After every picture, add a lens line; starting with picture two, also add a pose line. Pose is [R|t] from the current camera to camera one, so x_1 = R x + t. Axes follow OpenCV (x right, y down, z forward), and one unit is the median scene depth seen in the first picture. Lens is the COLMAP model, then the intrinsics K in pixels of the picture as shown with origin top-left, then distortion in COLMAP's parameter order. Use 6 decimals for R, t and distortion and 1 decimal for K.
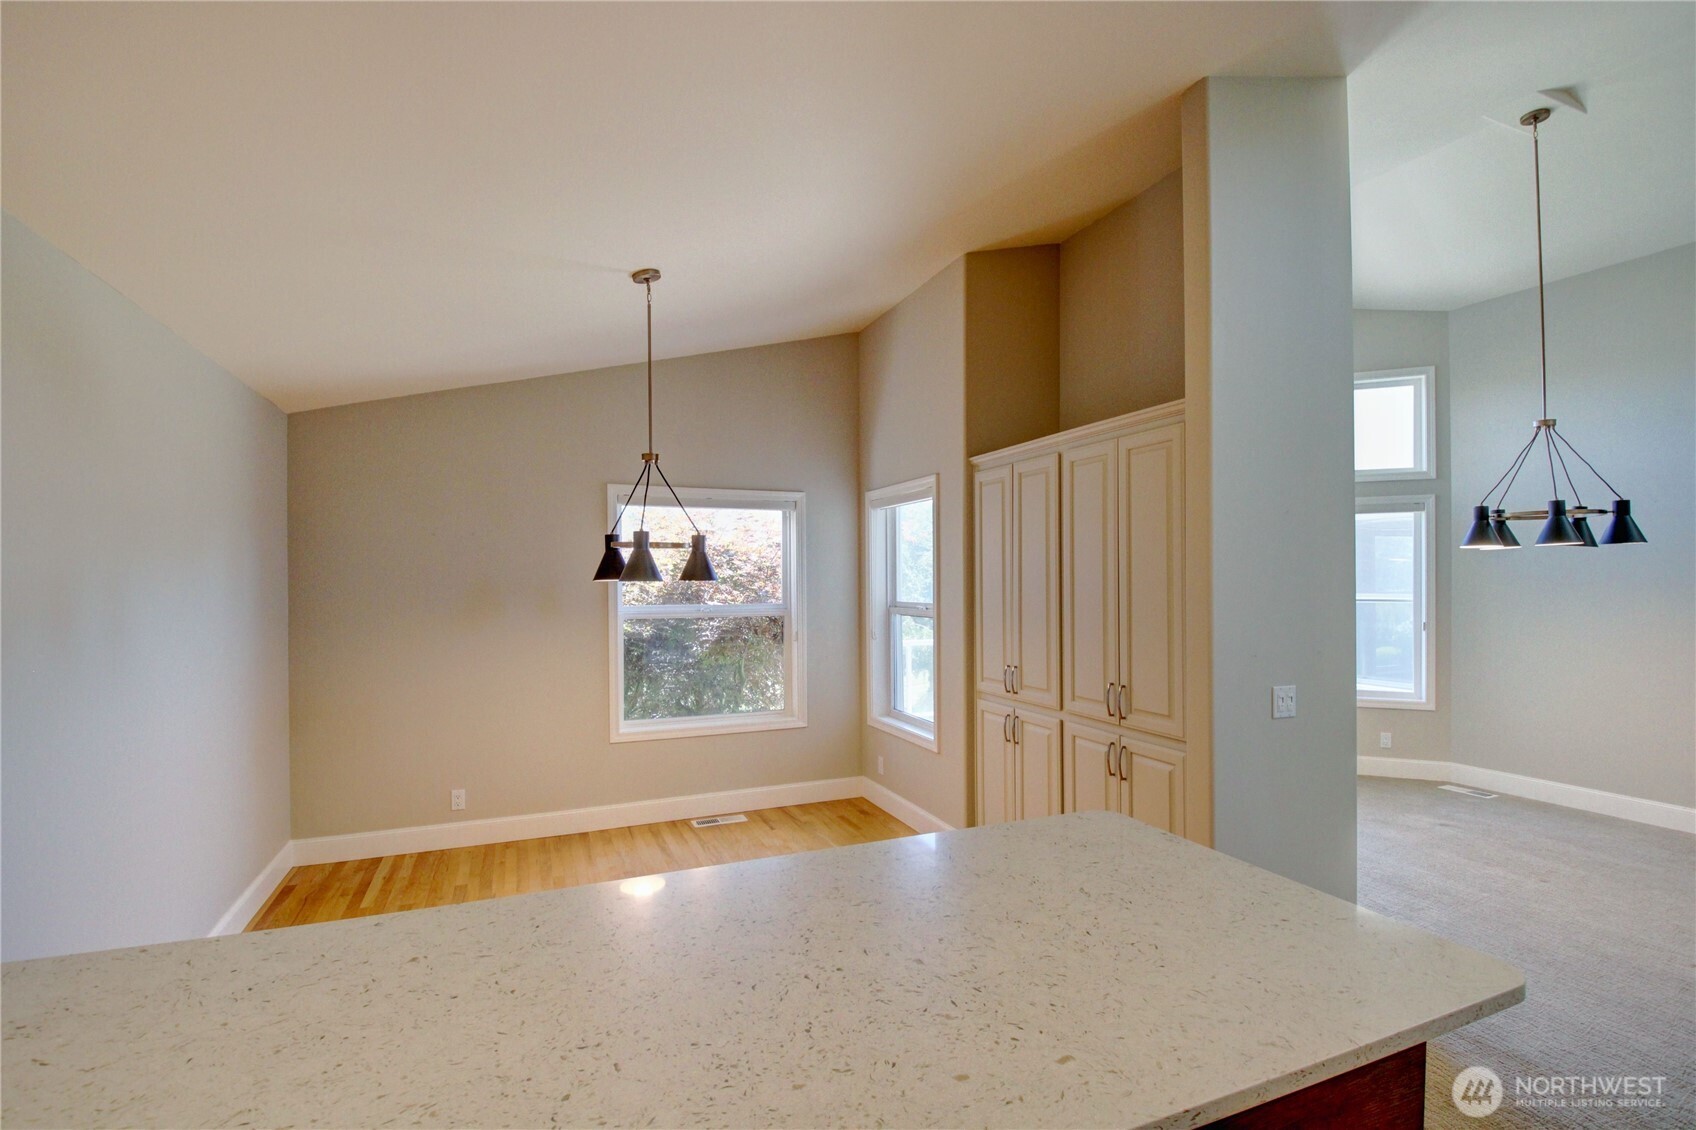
lens RADIAL K [[763.5, 0, 844.4], [0, 763.5, 586.4], [0, 0, 1]] dist [0.000372, -0.000051]
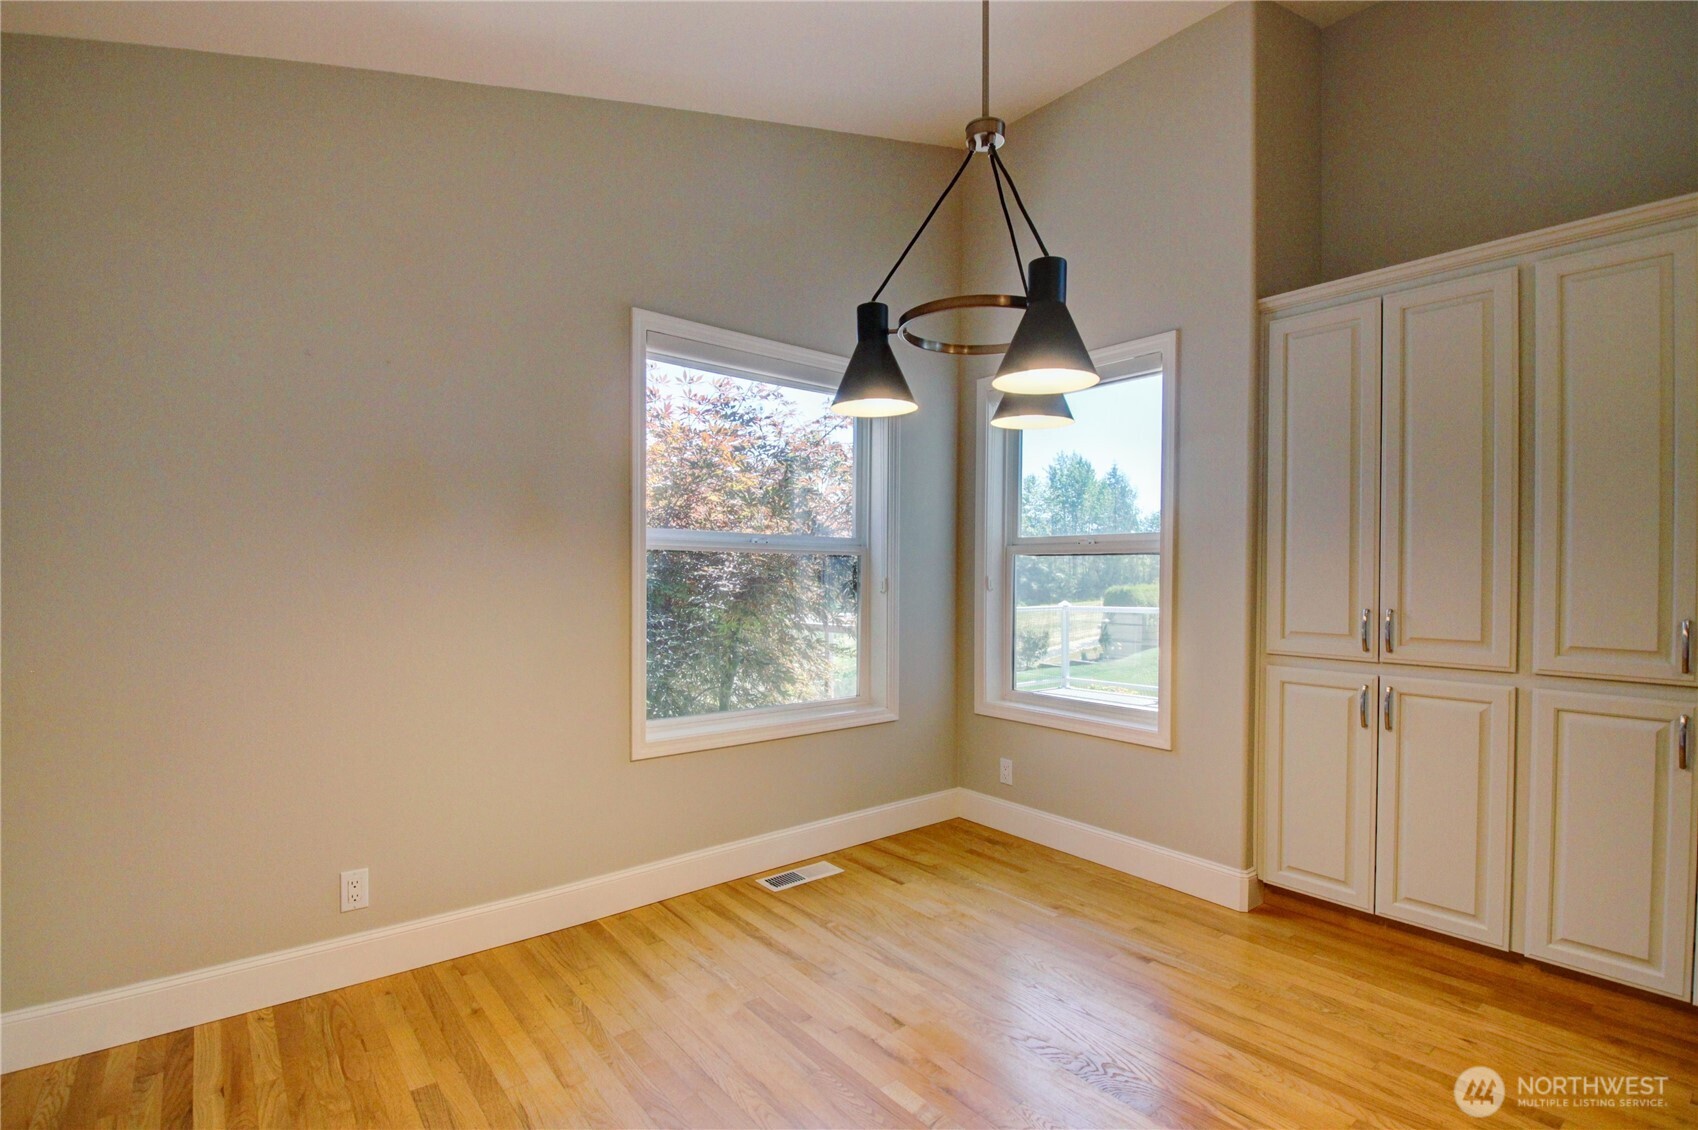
lens RADIAL K [[798.4, 0, 863.0], [0, 798.4, 574.1], [0, 0, 1]] dist [-0.002723, -0.009041]
pose [[0.961259, 0.010451, 0.275448, -0.326972], [-0.011256, 0.999936, 0.001340, 0.066478], [-0.275416, -0.004388, 0.961315, 0.401062]]
